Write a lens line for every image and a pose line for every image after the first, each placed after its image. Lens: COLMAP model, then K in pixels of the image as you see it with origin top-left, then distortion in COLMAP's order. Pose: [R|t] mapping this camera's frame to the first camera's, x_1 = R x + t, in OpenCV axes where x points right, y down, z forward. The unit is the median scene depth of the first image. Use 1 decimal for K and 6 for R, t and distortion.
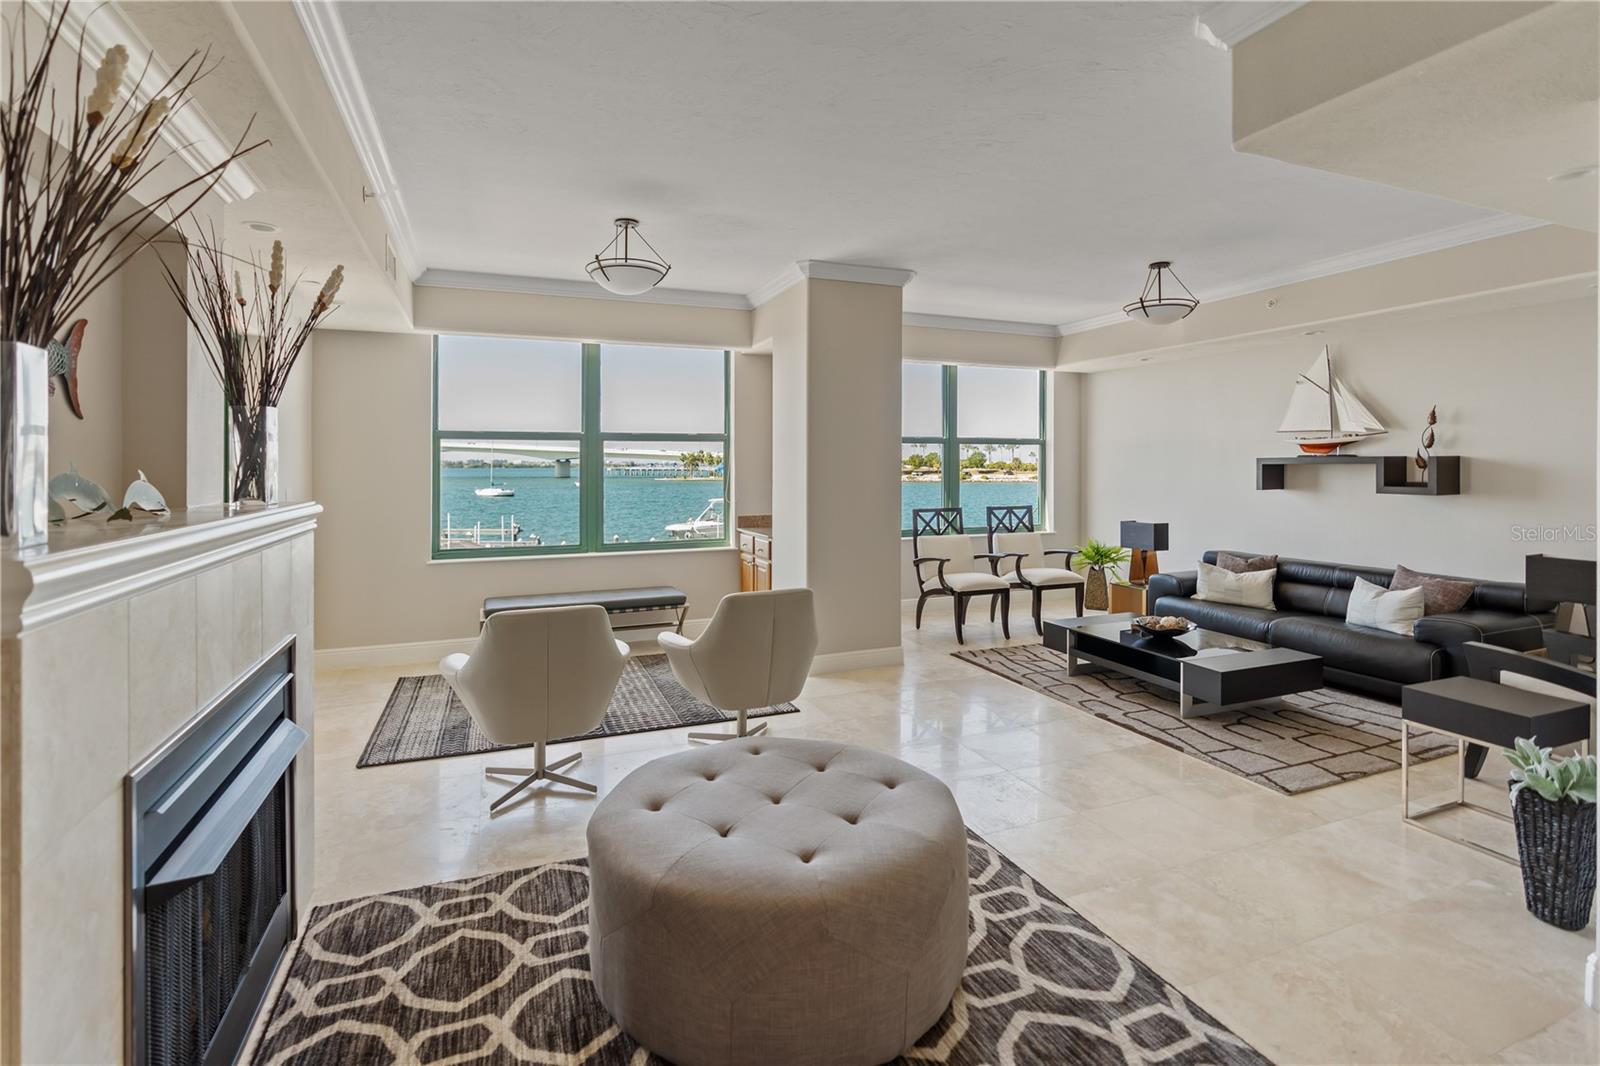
lens RADIAL K [[739.7, 0, 798.6], [0, 739.7, 495.6], [0, 0, 1]] dist [-0.001525, 0.000995]
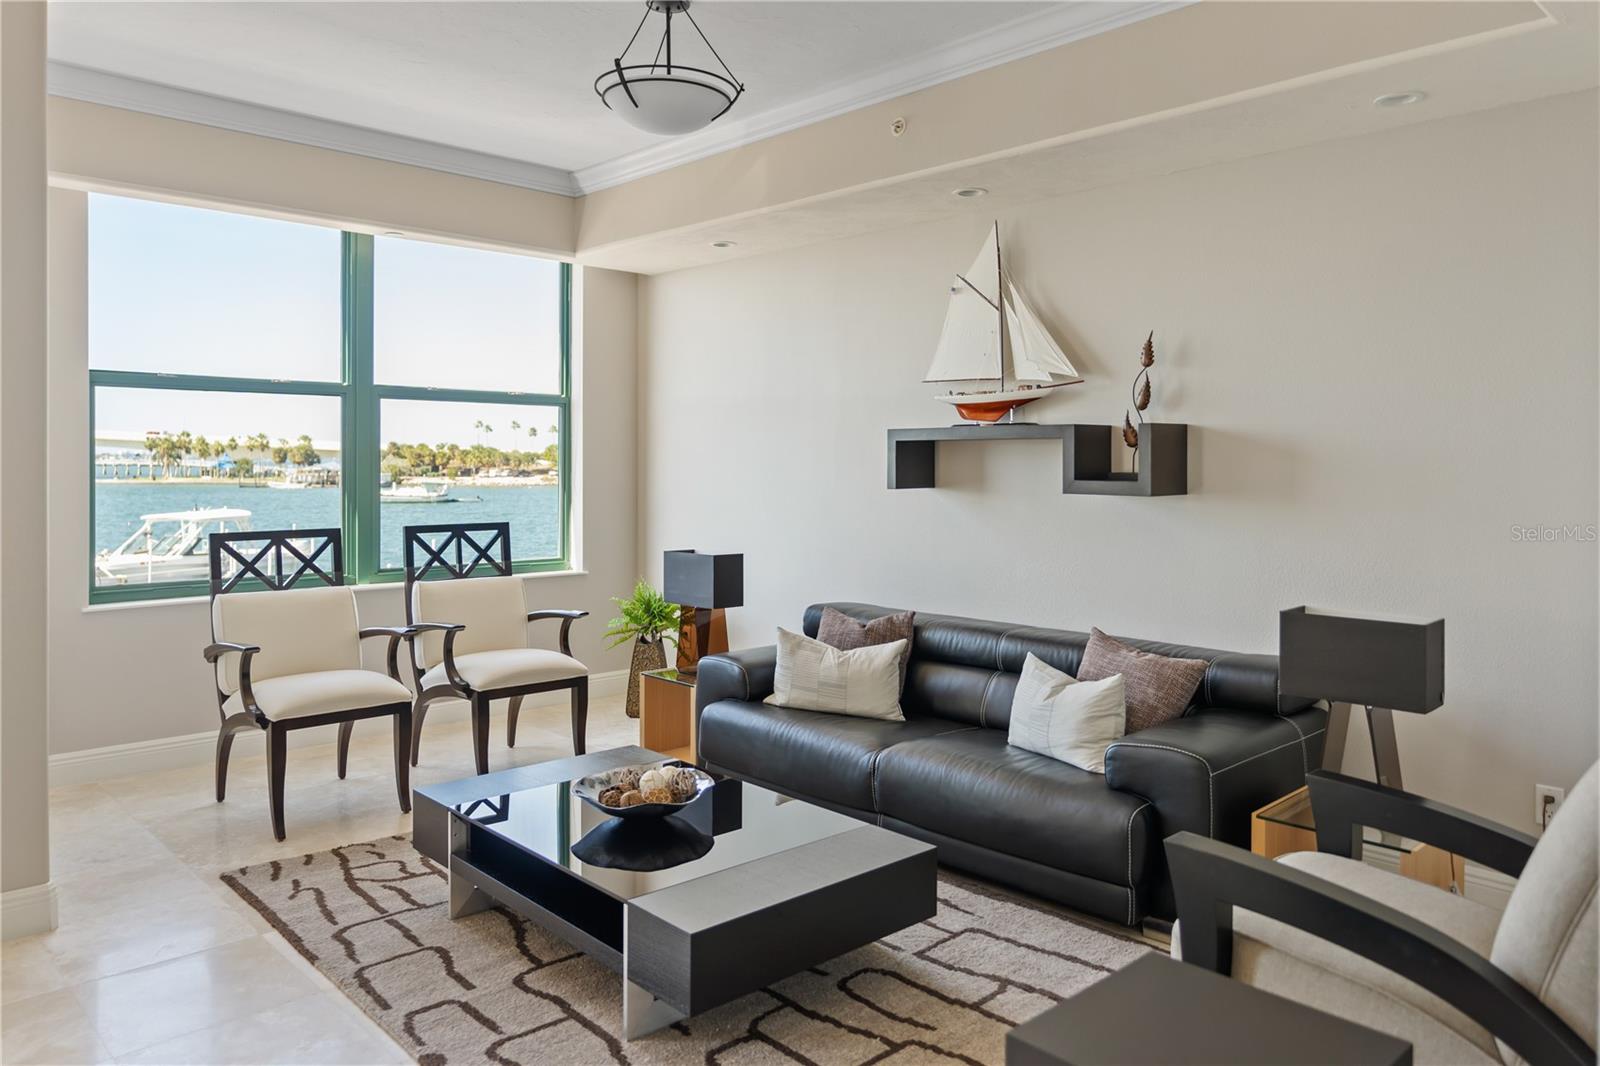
lens RADIAL K [[1100.6, 0, 795.1], [0, 1100.6, 533.6], [0, 0, 1]] dist [-0.002194, -0.000968]
pose [[0.935398, -0.015263, 0.353268, 0.293786], [0.006666, 0.999652, 0.025540, 0.004099], [-0.353534, -0.021536, 0.935174, 0.298469]]
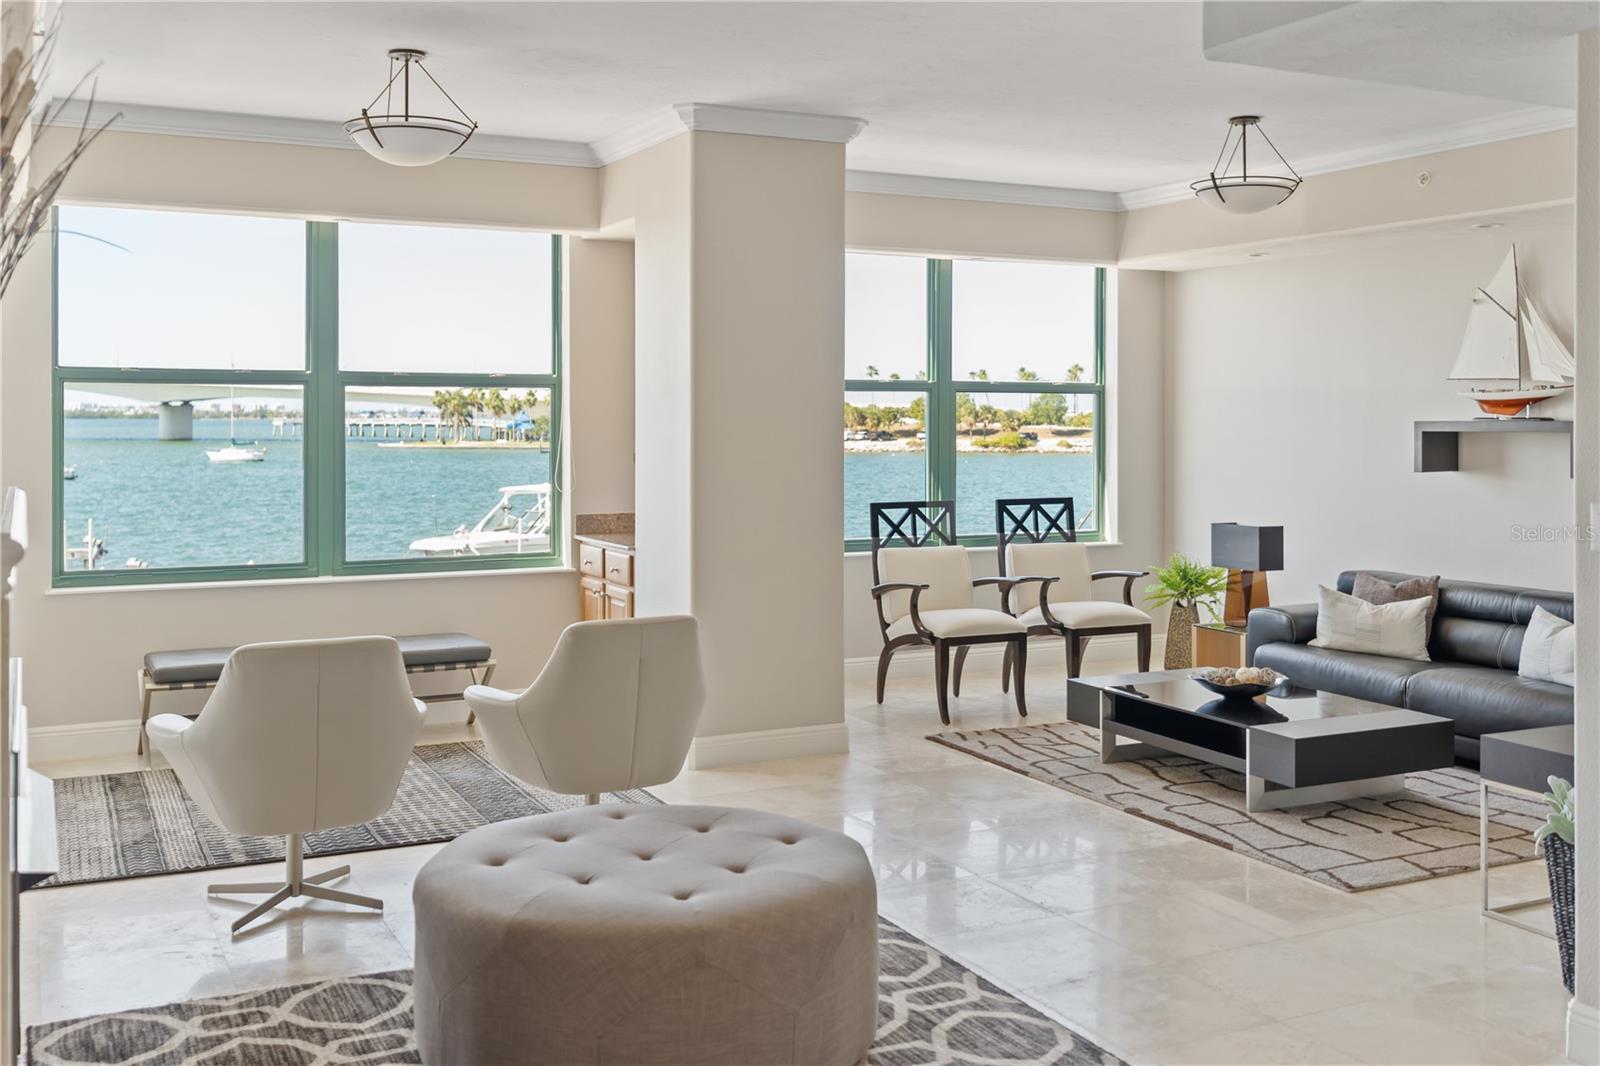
lens RADIAL K [[1554.5, 0, 794.7], [0, 1554.5, 449.3], [0, 0, 1]] dist [0.005752, -0.006438]
pose [[0.997445, 0.003010, 0.071369, 0.003424], [-0.001573, 0.999795, -0.020185, 0.000341], [-0.071416, 0.020021, 0.997246, -0.291321]]
